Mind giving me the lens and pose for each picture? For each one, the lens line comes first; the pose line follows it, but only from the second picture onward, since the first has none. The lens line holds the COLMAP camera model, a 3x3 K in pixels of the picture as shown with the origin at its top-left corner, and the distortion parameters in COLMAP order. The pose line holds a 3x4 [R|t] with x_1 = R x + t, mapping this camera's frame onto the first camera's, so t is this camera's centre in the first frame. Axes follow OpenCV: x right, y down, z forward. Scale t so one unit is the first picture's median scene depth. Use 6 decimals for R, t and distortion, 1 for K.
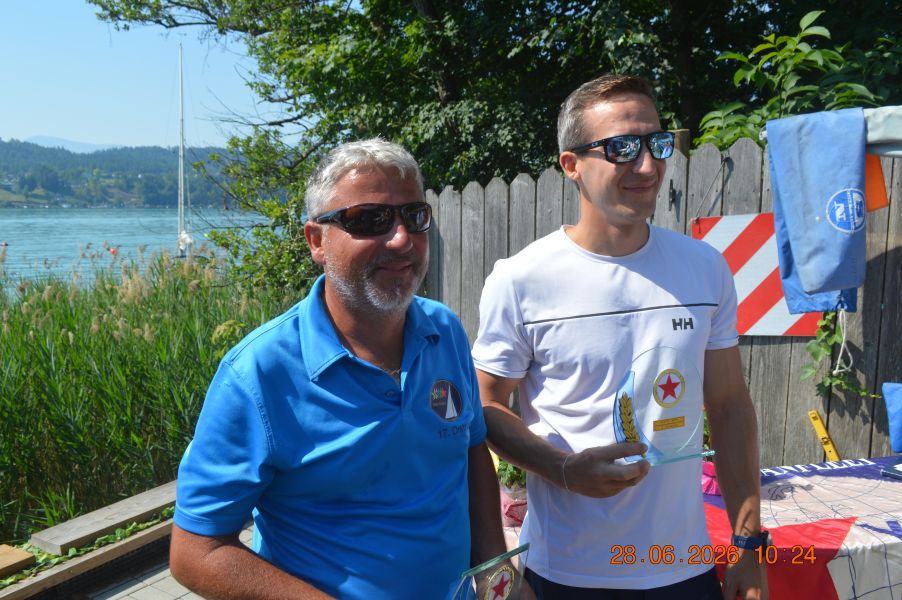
lens RADIAL K [[712.8, 0, 451.0], [0, 712.8, 300.0], [0, 0, 1]] dist [-0.015791, 0.013358]
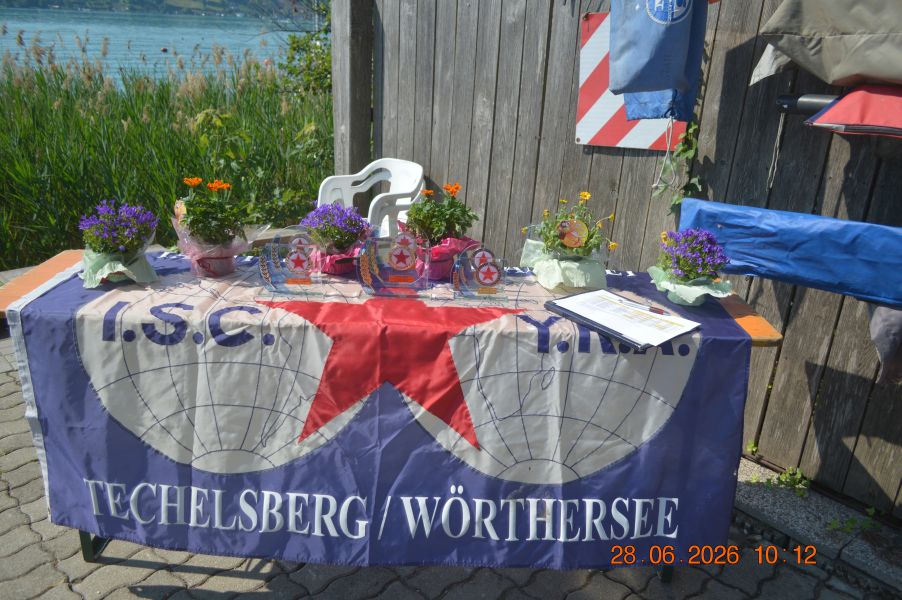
lens RADIAL K [[712.8, 0, 451.0], [0, 712.8, 300.0], [0, 0, 1]] dist [-0.015791, 0.013358]
pose [[0.971710, 0.120440, -0.203158, 0.351036], [-0.070340, 0.968746, 0.237872, 0.031356], [0.225457, -0.216852, 0.949813, 0.012954]]
